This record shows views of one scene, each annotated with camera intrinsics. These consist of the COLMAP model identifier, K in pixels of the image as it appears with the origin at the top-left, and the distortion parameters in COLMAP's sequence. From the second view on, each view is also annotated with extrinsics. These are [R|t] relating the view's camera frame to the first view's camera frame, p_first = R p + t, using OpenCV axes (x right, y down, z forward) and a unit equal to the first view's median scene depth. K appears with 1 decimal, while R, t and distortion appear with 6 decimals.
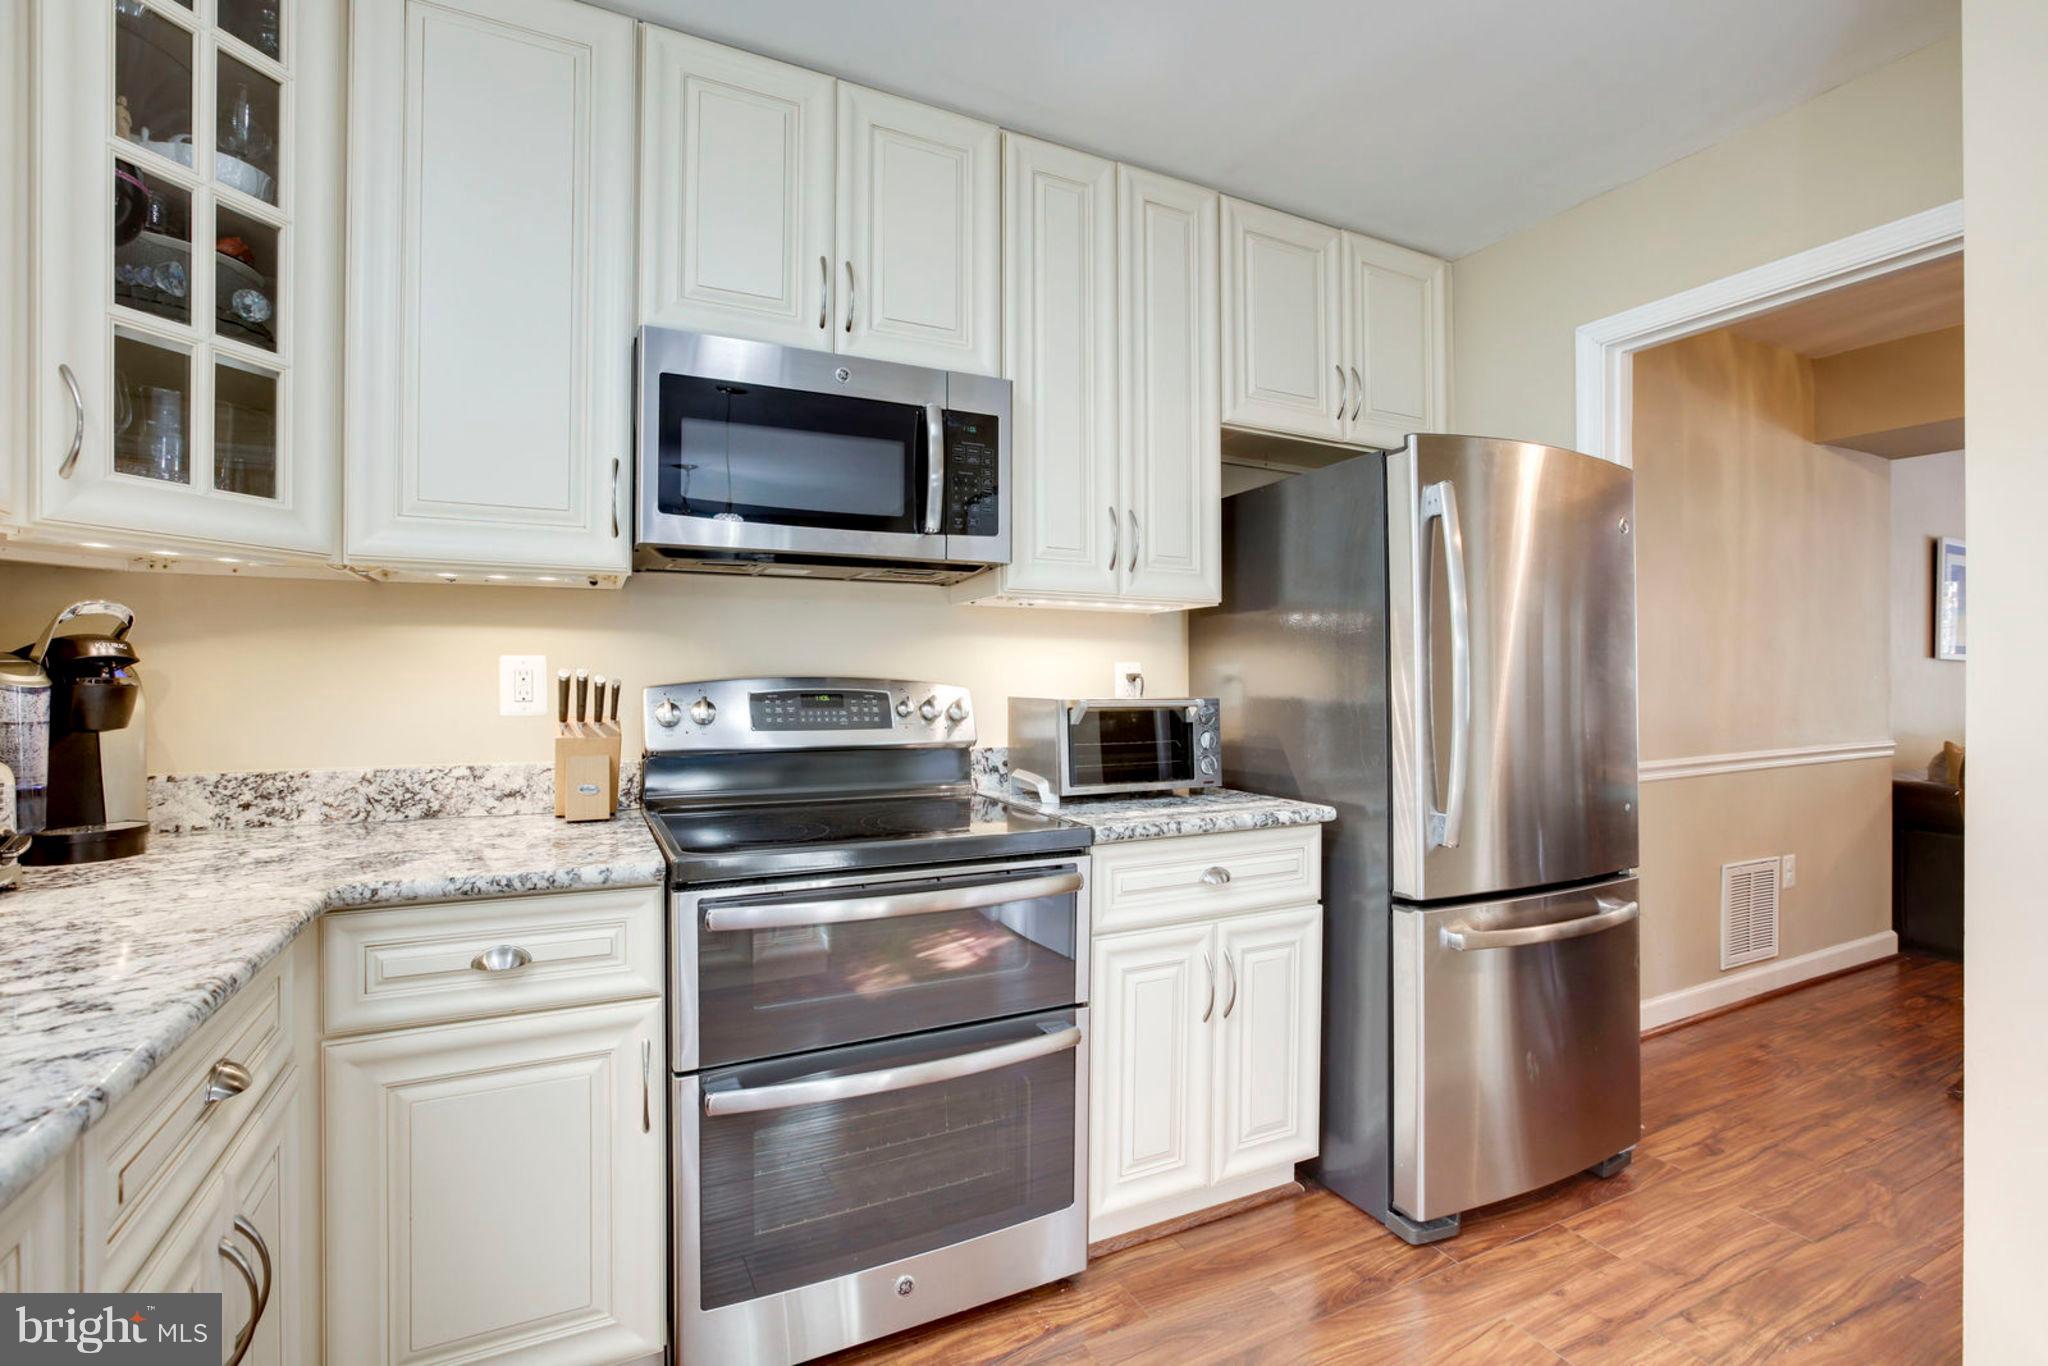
lens RADIAL K [[928.4, 0, 1032.1], [0, 928.4, 676.7], [0, 0, 1]] dist [-0.040000, 0.014790]
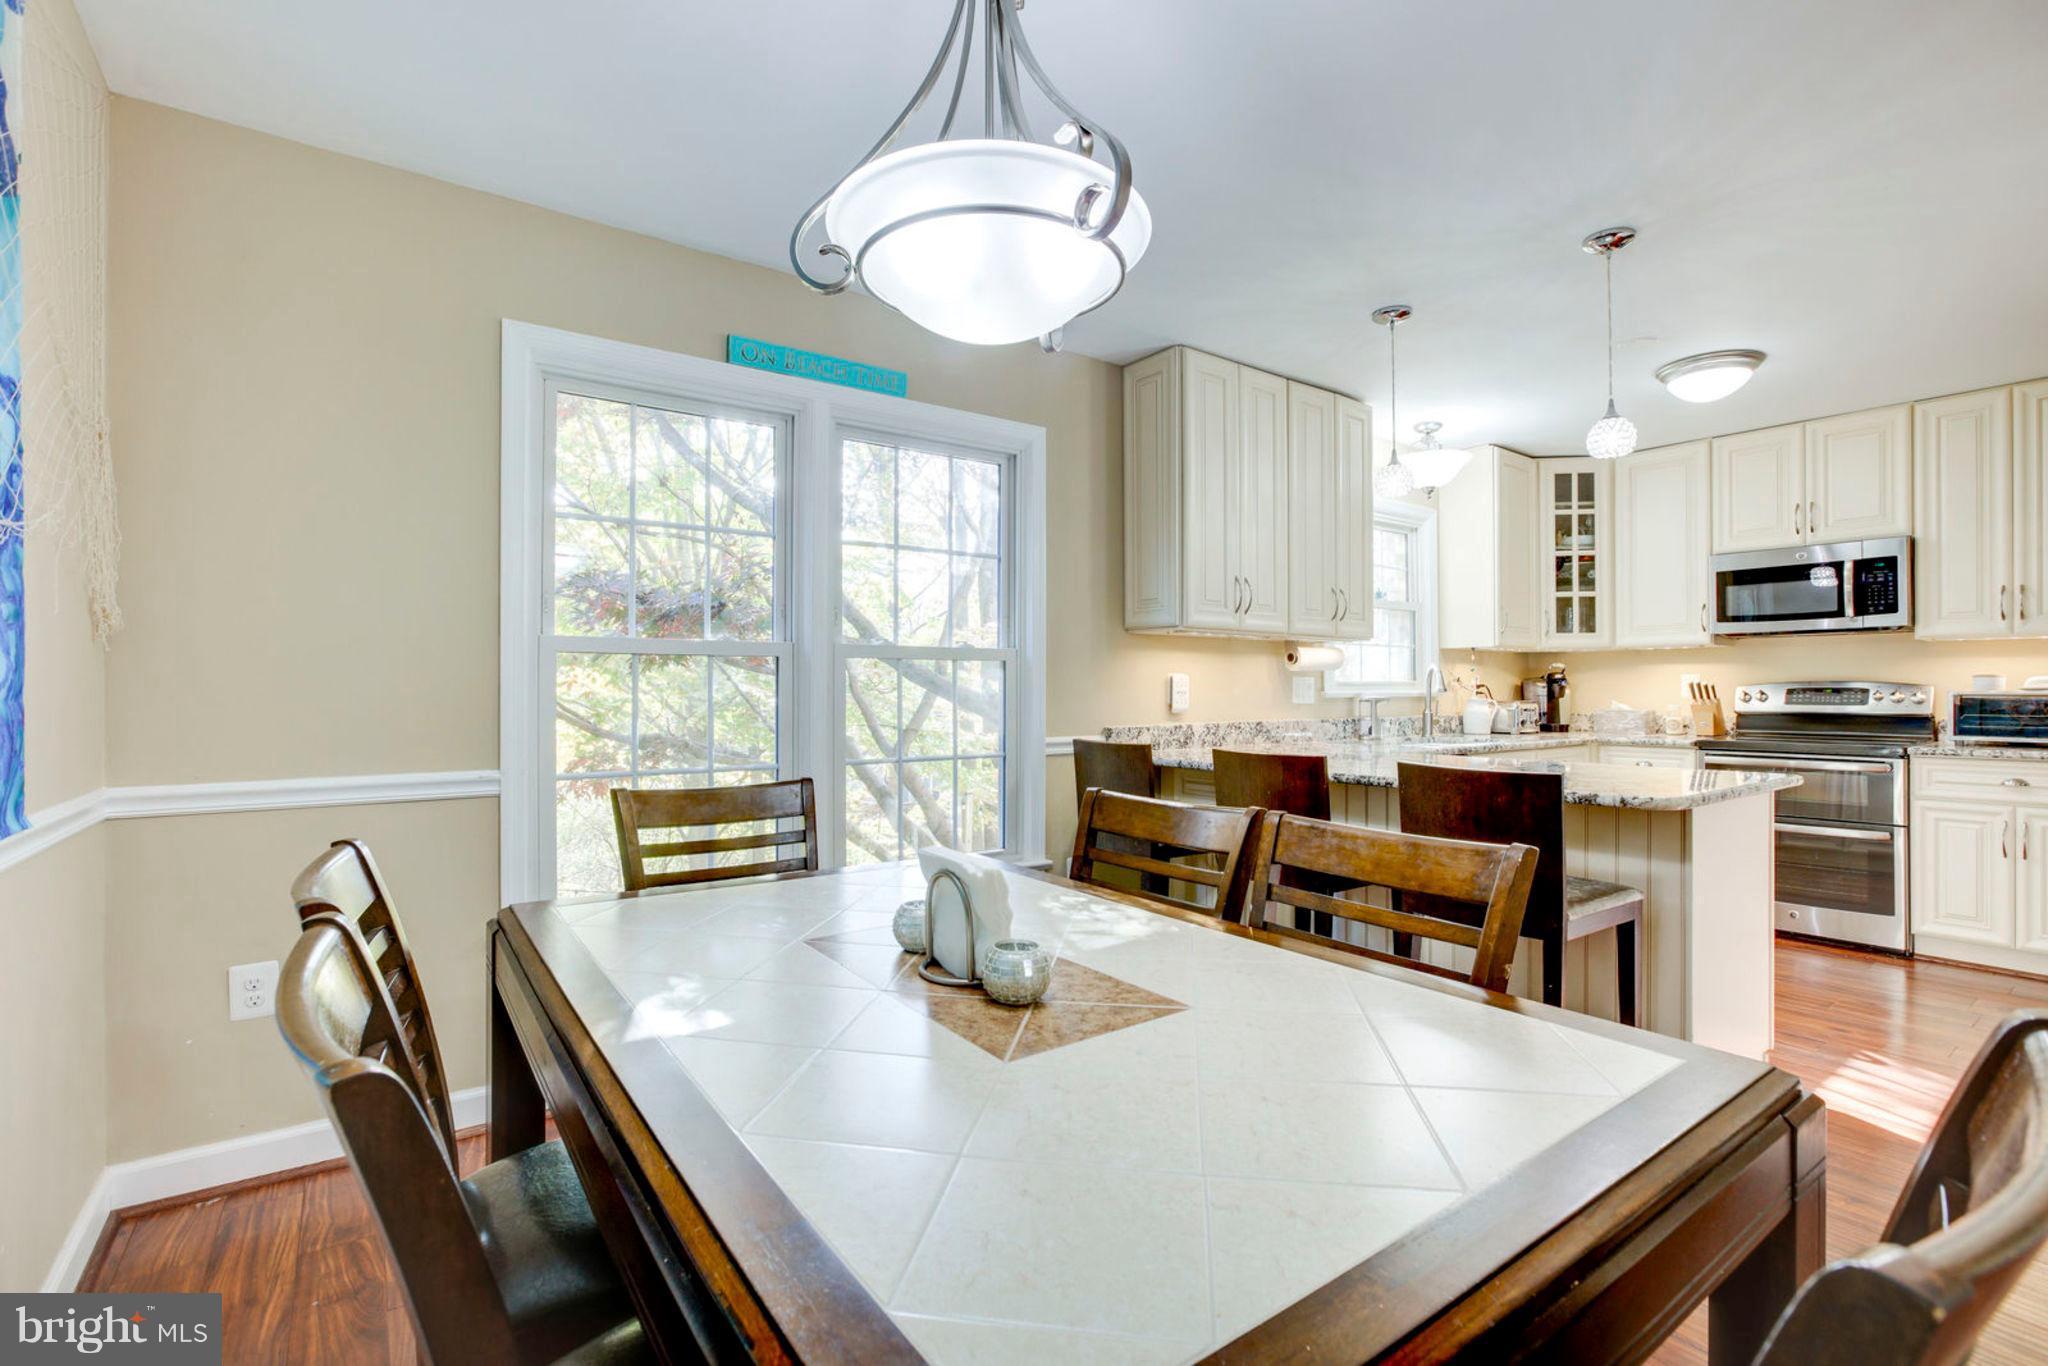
lens RADIAL K [[928.4, 0, 1004.2], [0, 928.4, 688.1], [0, 0, 1]] dist [-0.040000, 0.014790]
pose [[0.159172, -0.004132, -0.987242, 1.721060], [0.007598, 0.999967, -0.002960, 0.009363], [0.987222, -0.007030, 0.159198, -1.365514]]
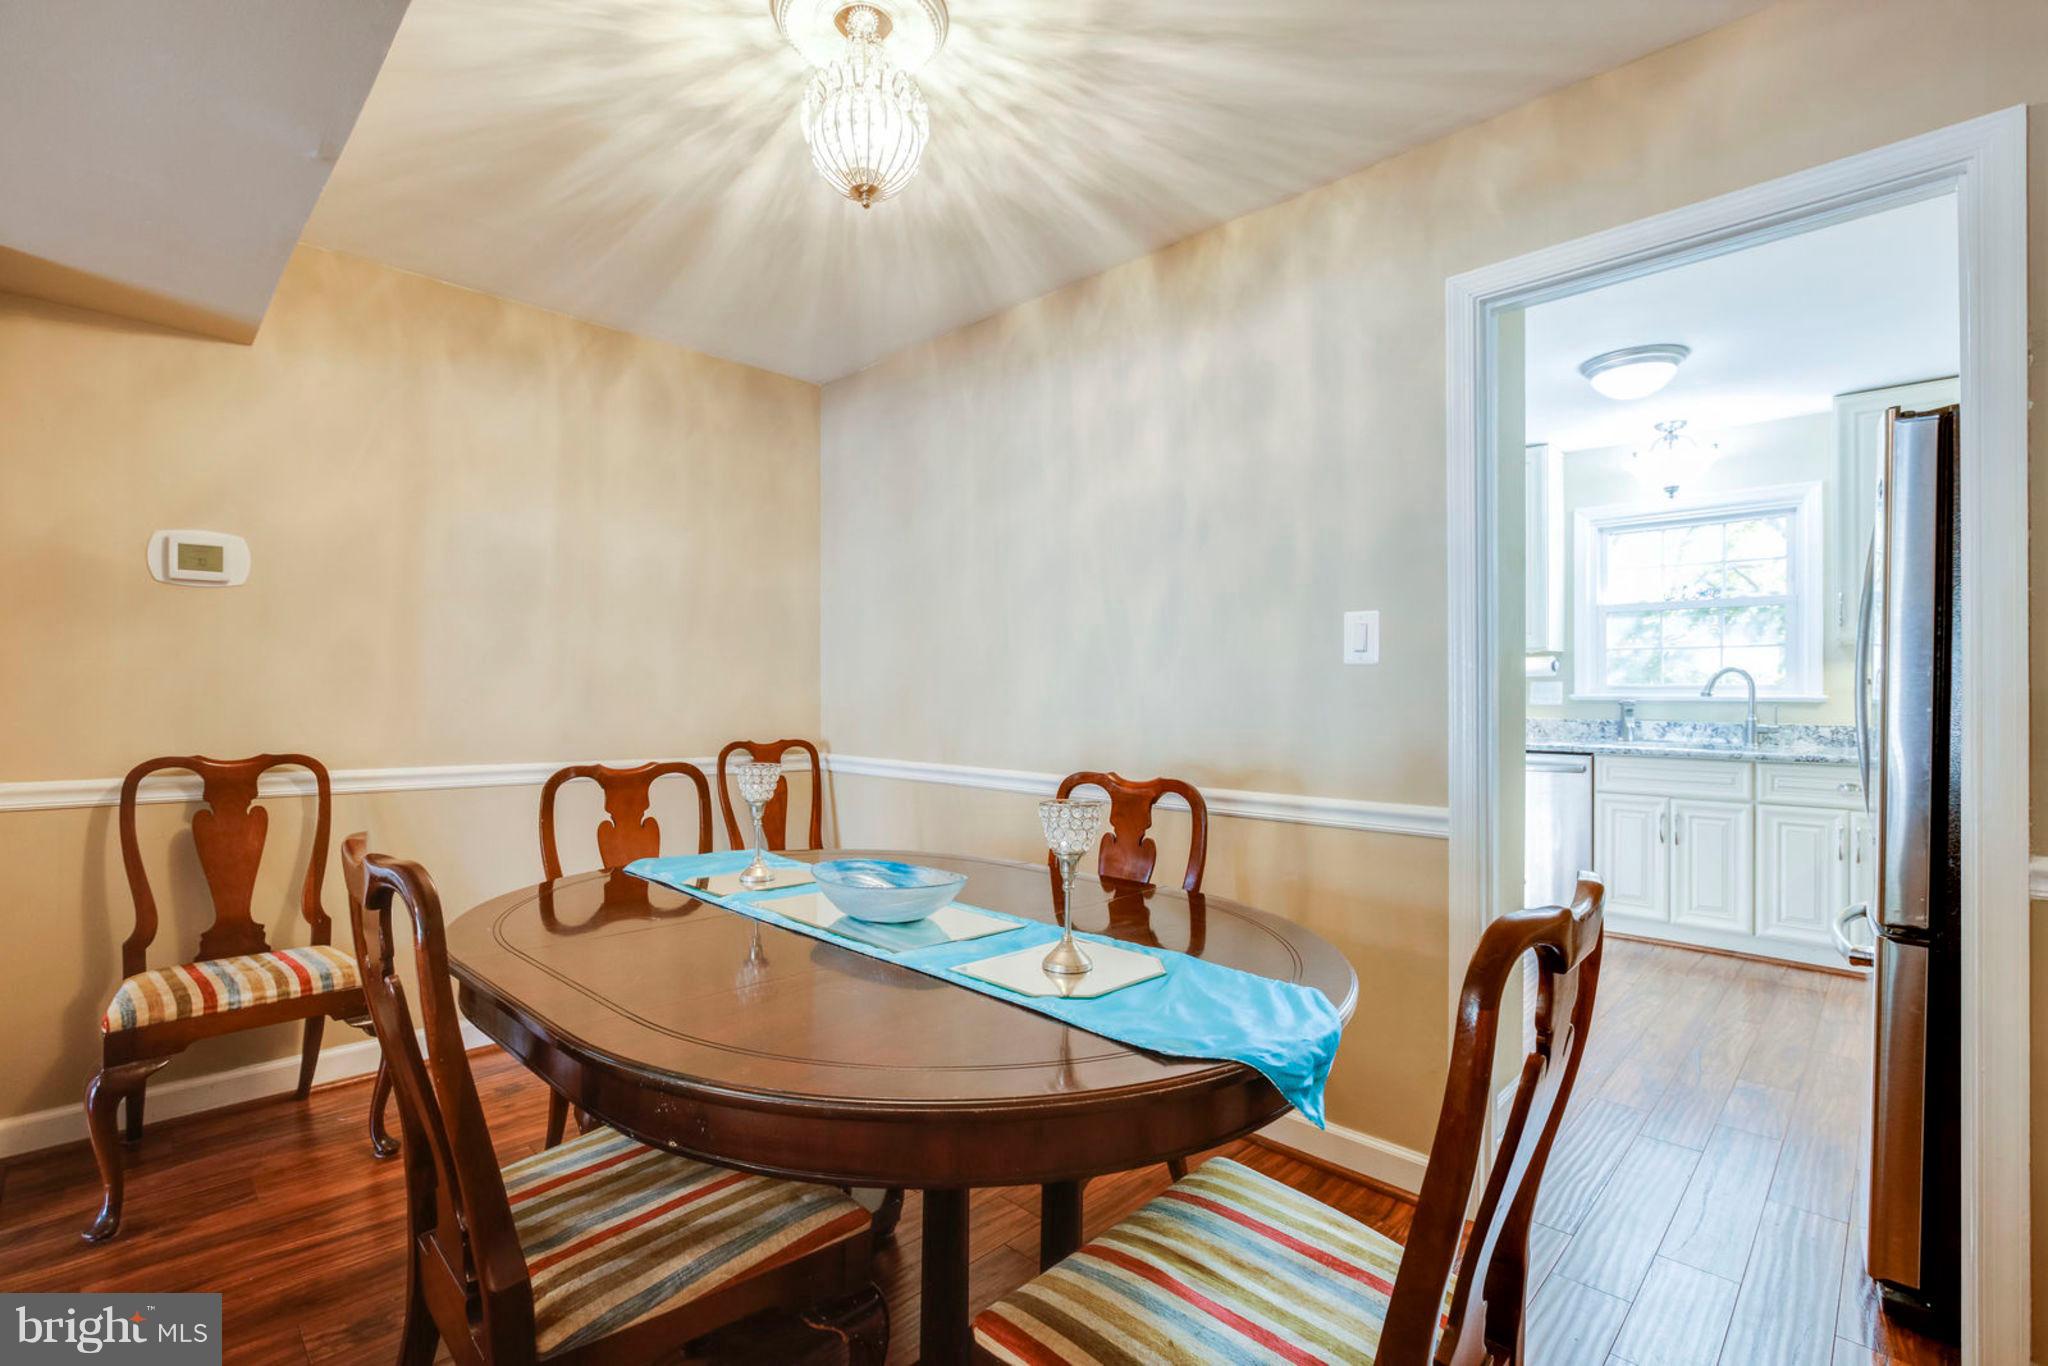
lens RADIAL K [[928.4, 0, 1004.5], [0, 928.4, 694.8], [0, 0, 1]] dist [-0.040000, 0.014790]
pose [[-0.953712, 0.007107, -0.300636, 1.863057], [0.005189, 0.999961, 0.007178, -0.007940], [0.300675, 0.005286, -0.953712, 1.782088]]
